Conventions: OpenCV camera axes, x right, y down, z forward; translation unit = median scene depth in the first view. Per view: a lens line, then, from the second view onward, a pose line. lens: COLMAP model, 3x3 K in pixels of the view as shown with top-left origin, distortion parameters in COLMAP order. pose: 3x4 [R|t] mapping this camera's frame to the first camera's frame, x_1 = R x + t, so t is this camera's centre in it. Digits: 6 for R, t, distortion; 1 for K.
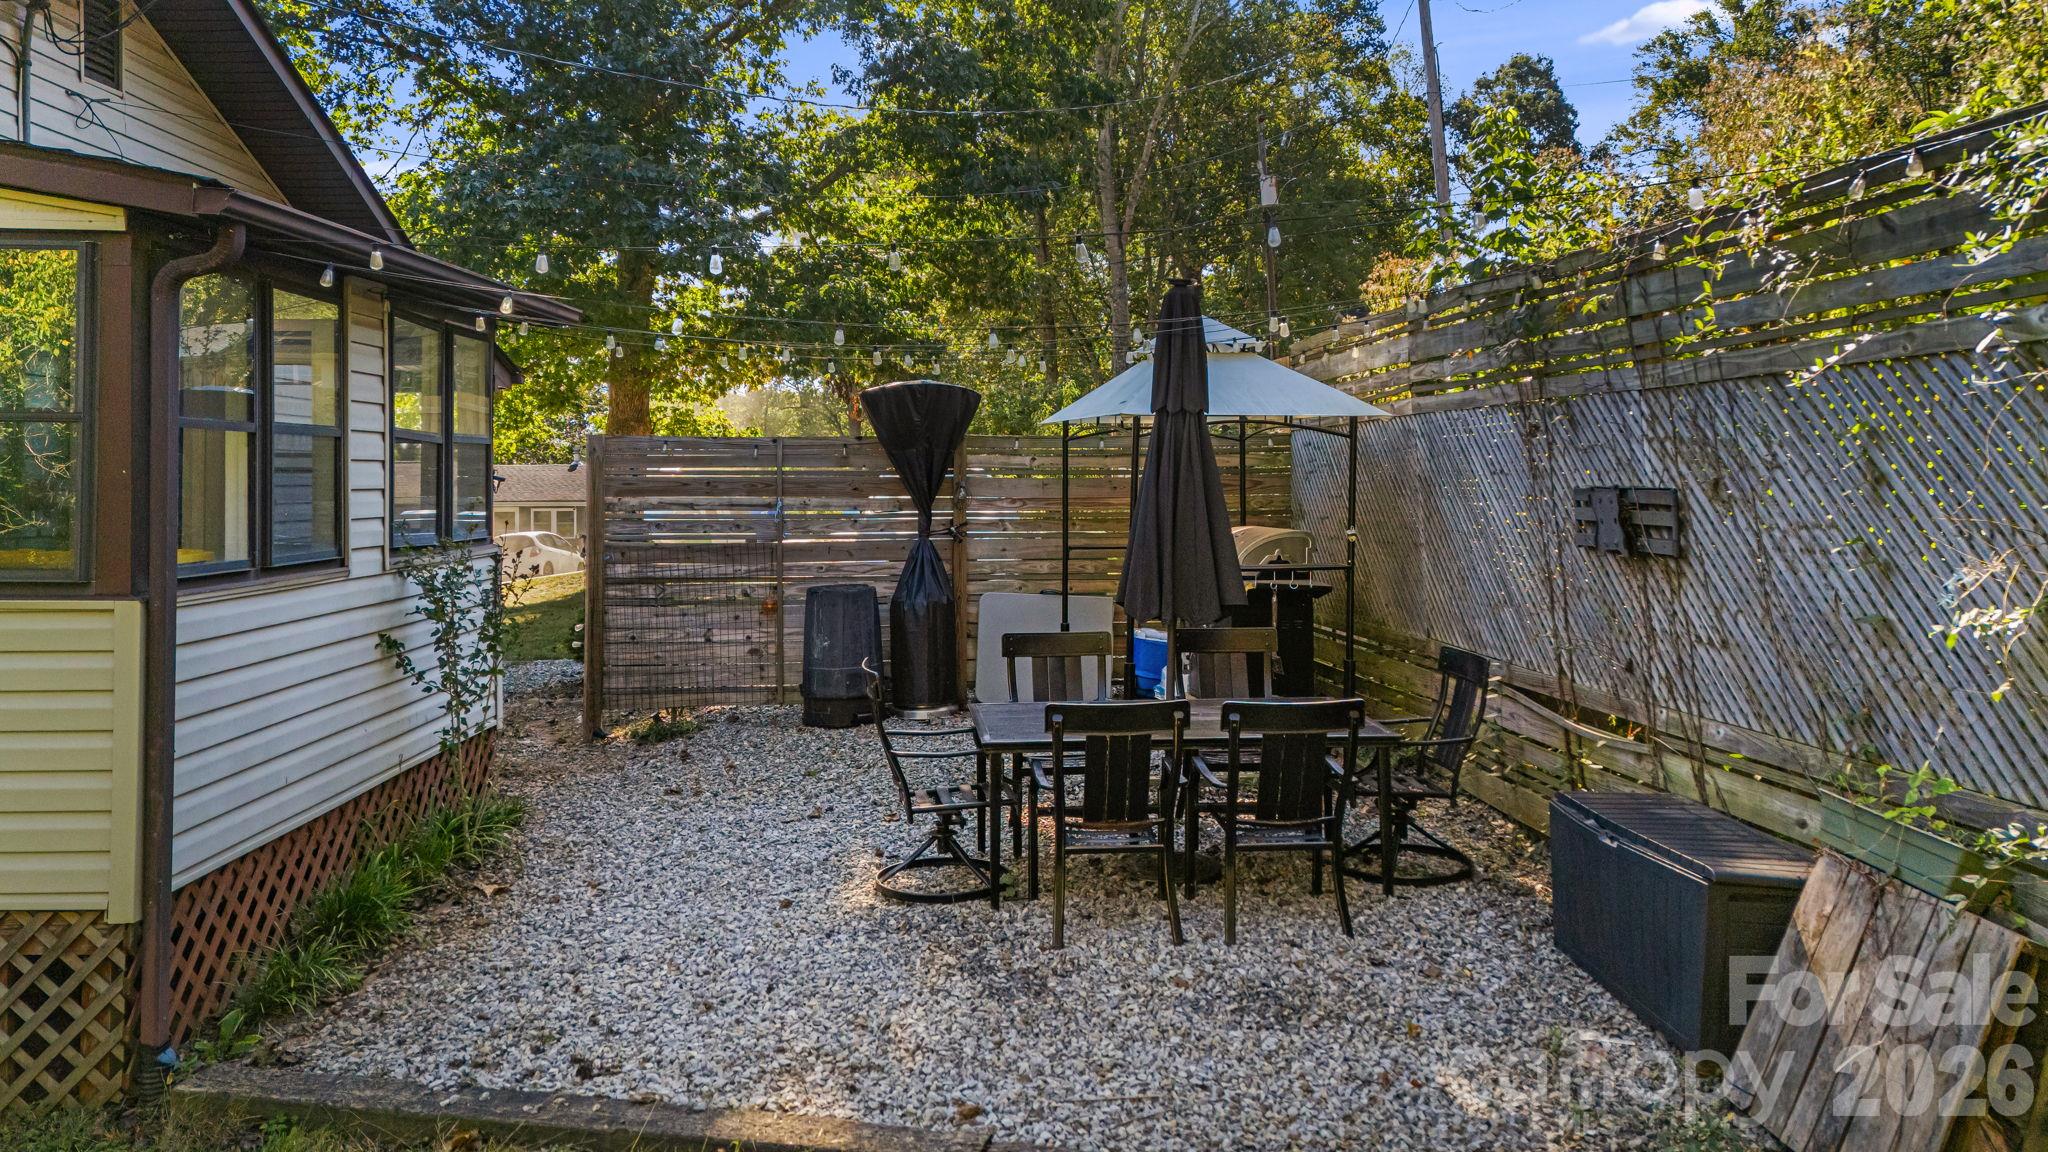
lens RADIAL K [[1554.5, 0, 1034.1], [0, 1554.5, 488.6], [0, 0, 1]] dist [0.070624, -0.004059]
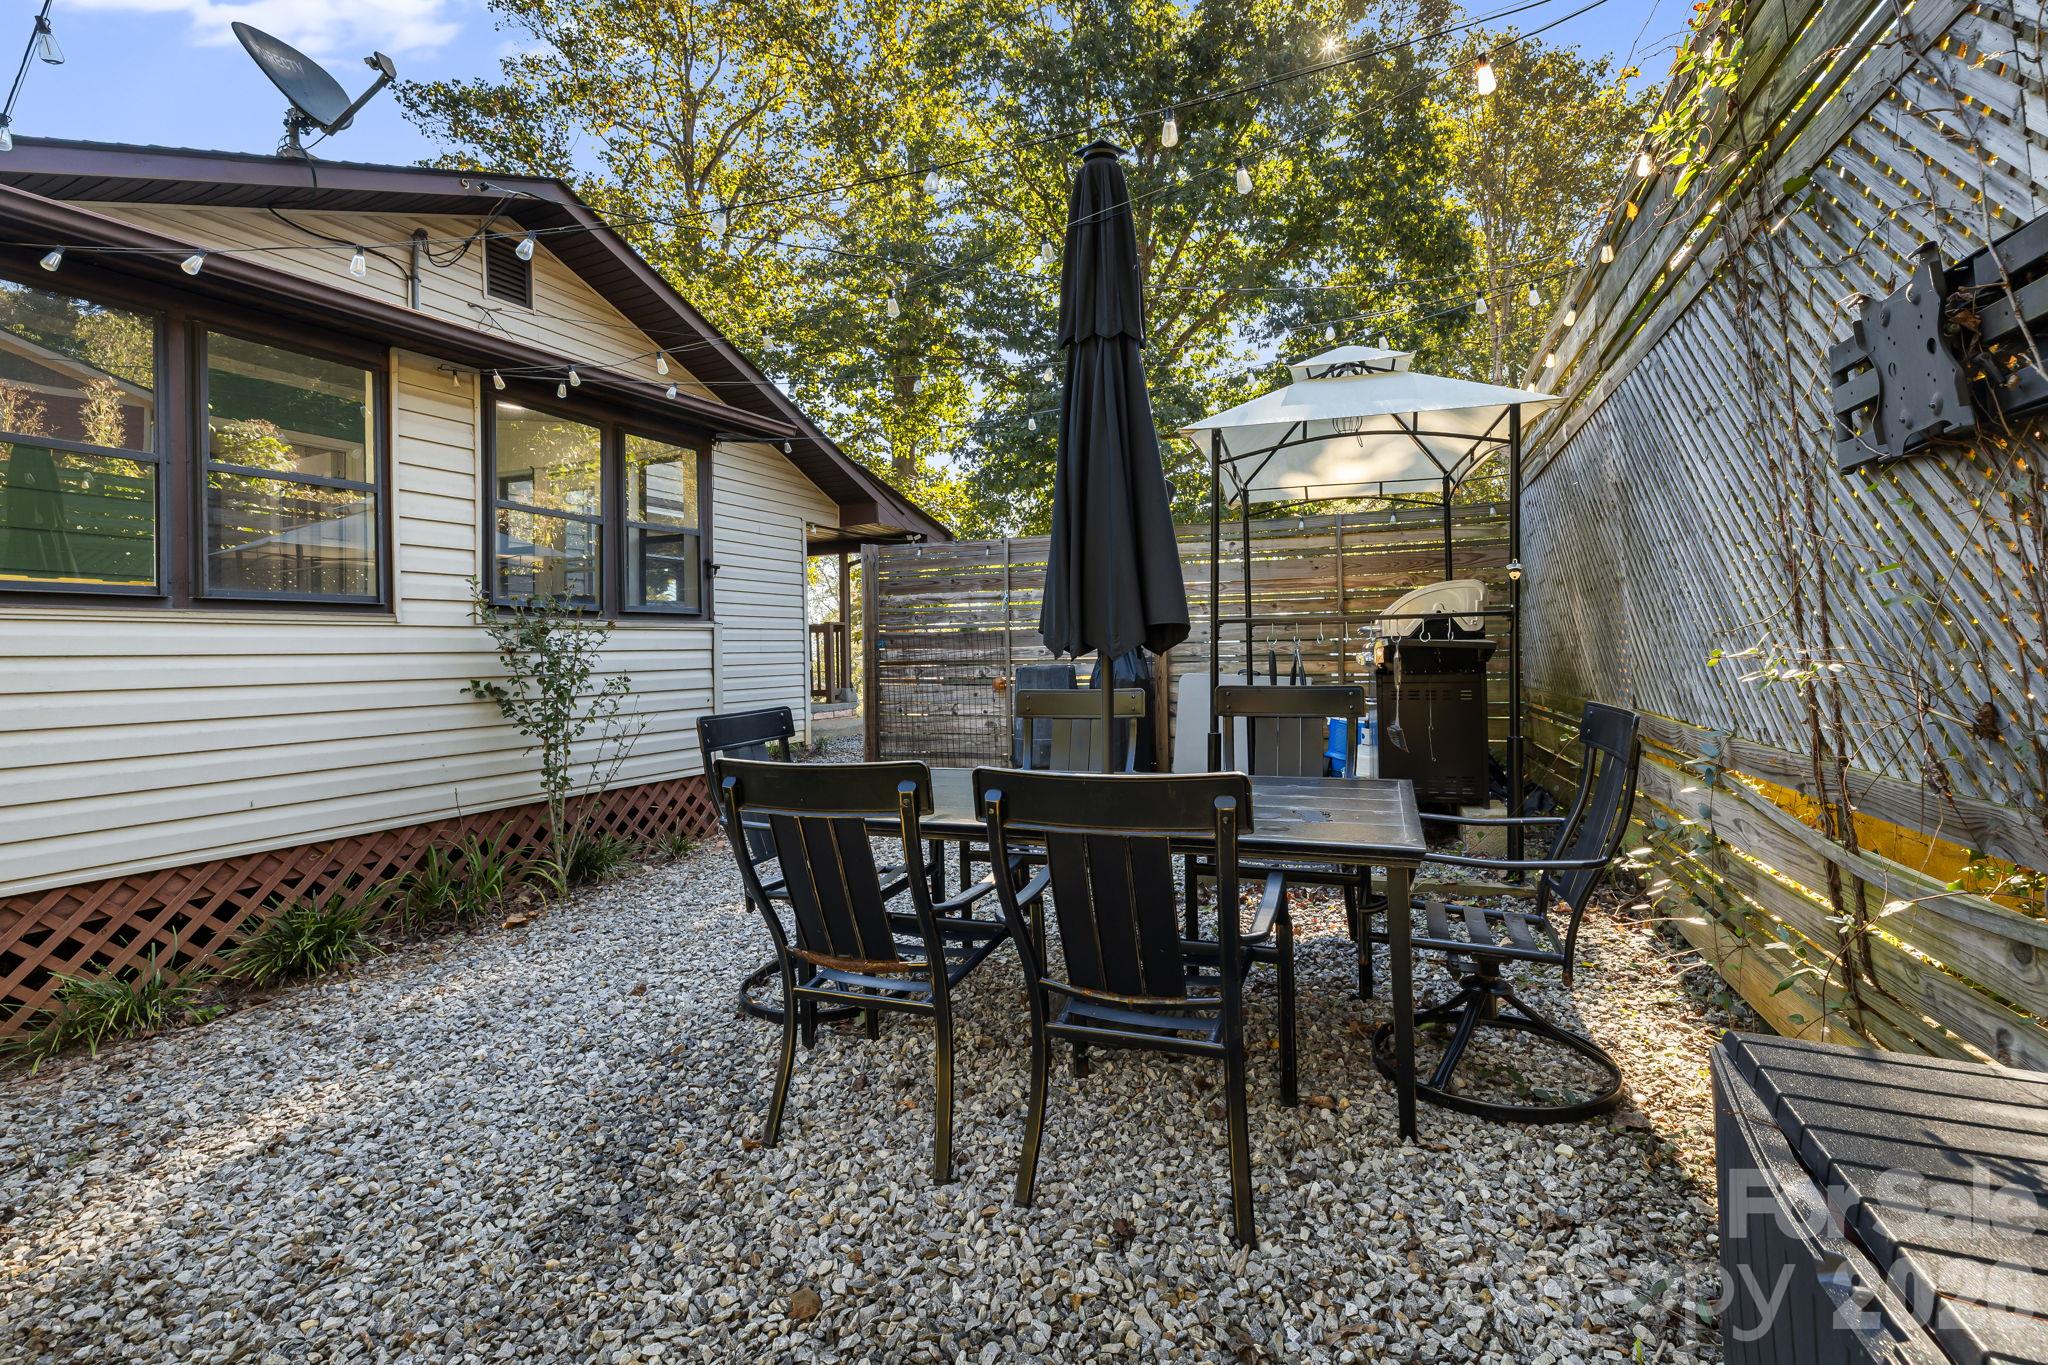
lens RADIAL K [[927.1, 0, 1023.4], [0, 927.1, 644.0], [0, 0, 1]] dist [0.001243, 0.000457]
pose [[0.892955, -0.017505, -0.449805, 0.182845], [0.013210, 0.999832, -0.012686, 0.063945], [0.449952, 0.005386, 0.893037, 0.465199]]
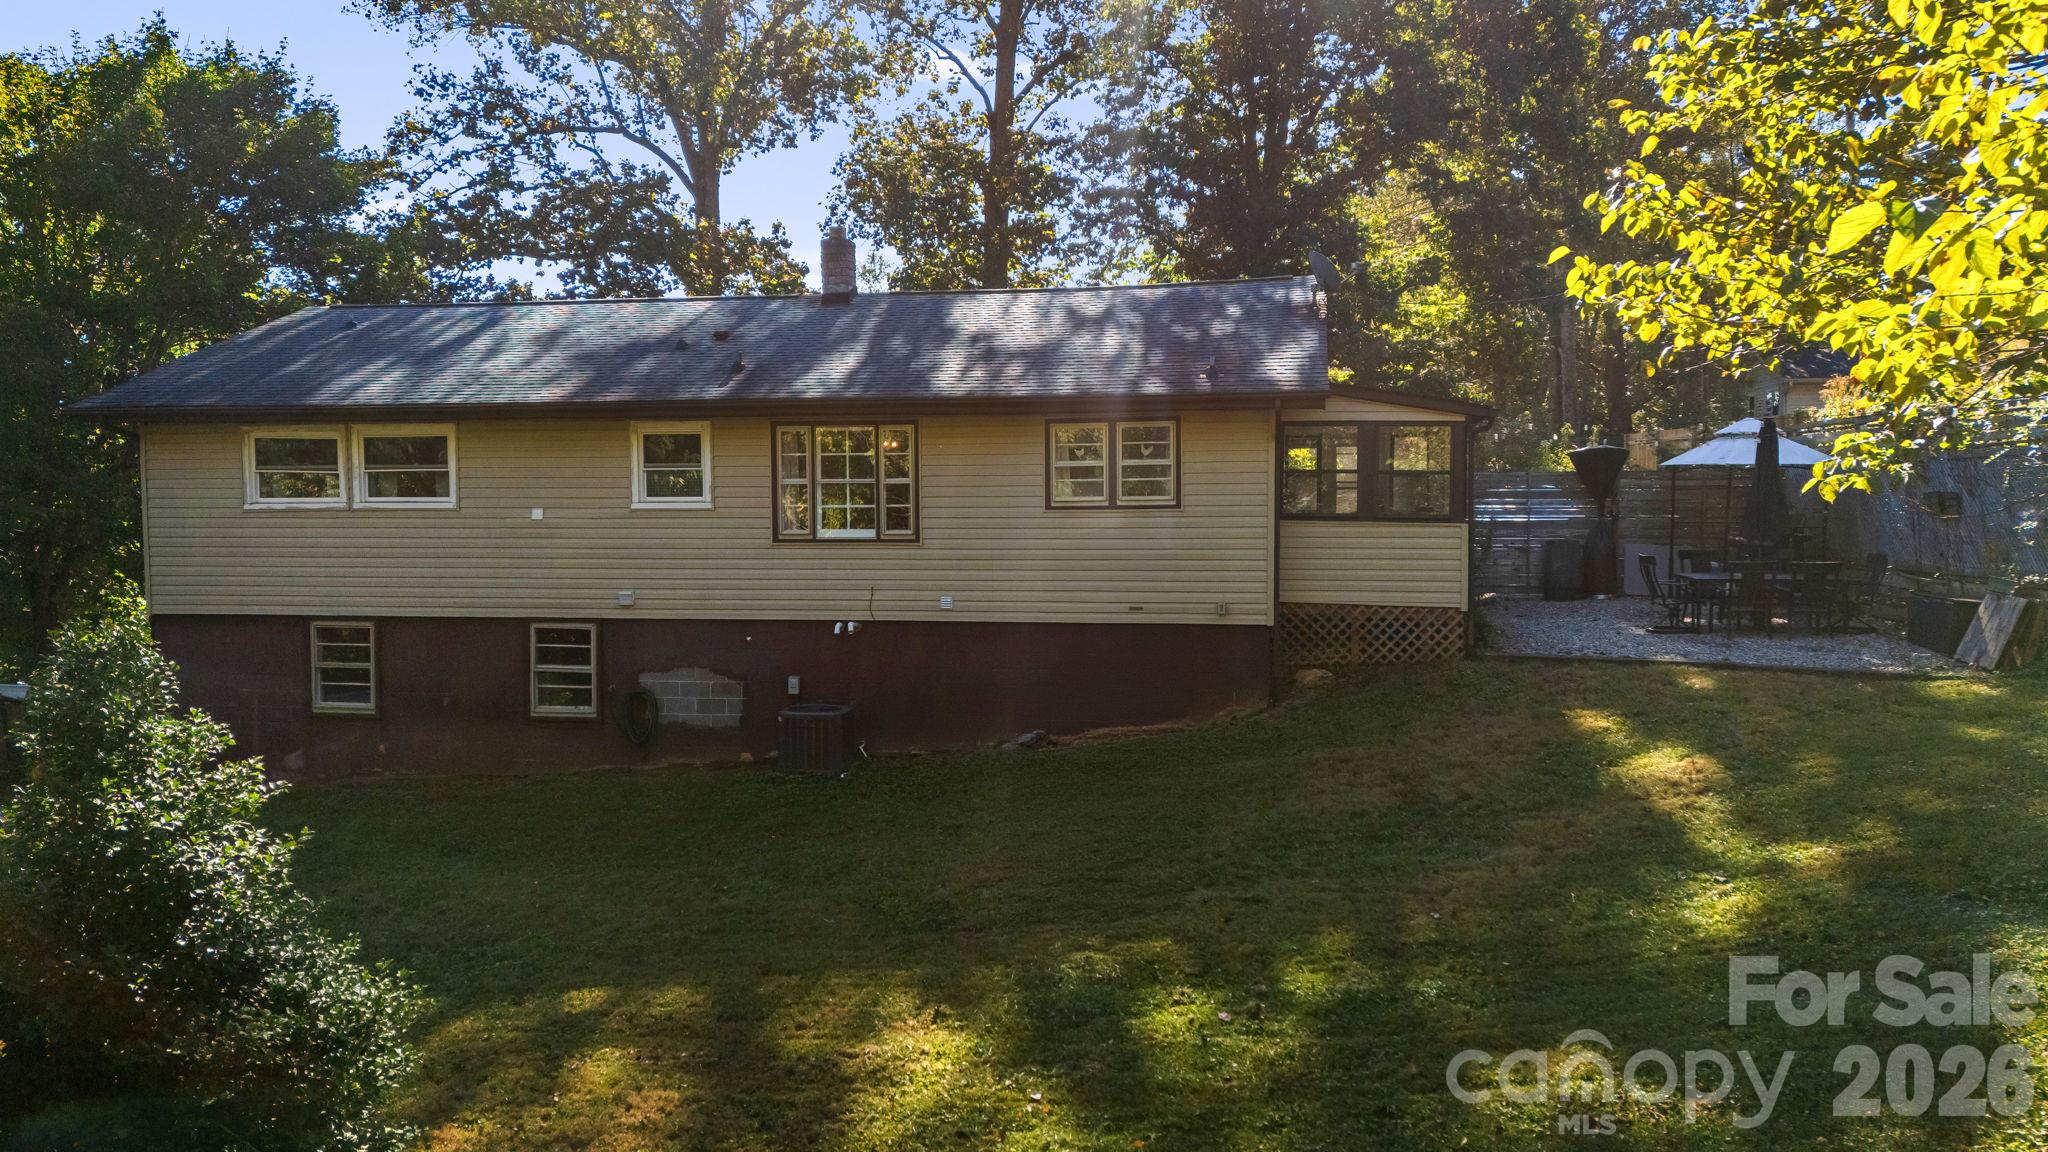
lens RADIAL K [[1554.5, 0, 1034.1], [0, 1554.5, 488.6], [0, 0, 1]] dist [0.070624, -0.004059]
pose [[0.976586, -0.000155, -0.215128, -0.437943], [-0.002223, 0.999939, -0.010815, 0.018978], [0.215117, 0.011040, 0.976526, -1.548584]]
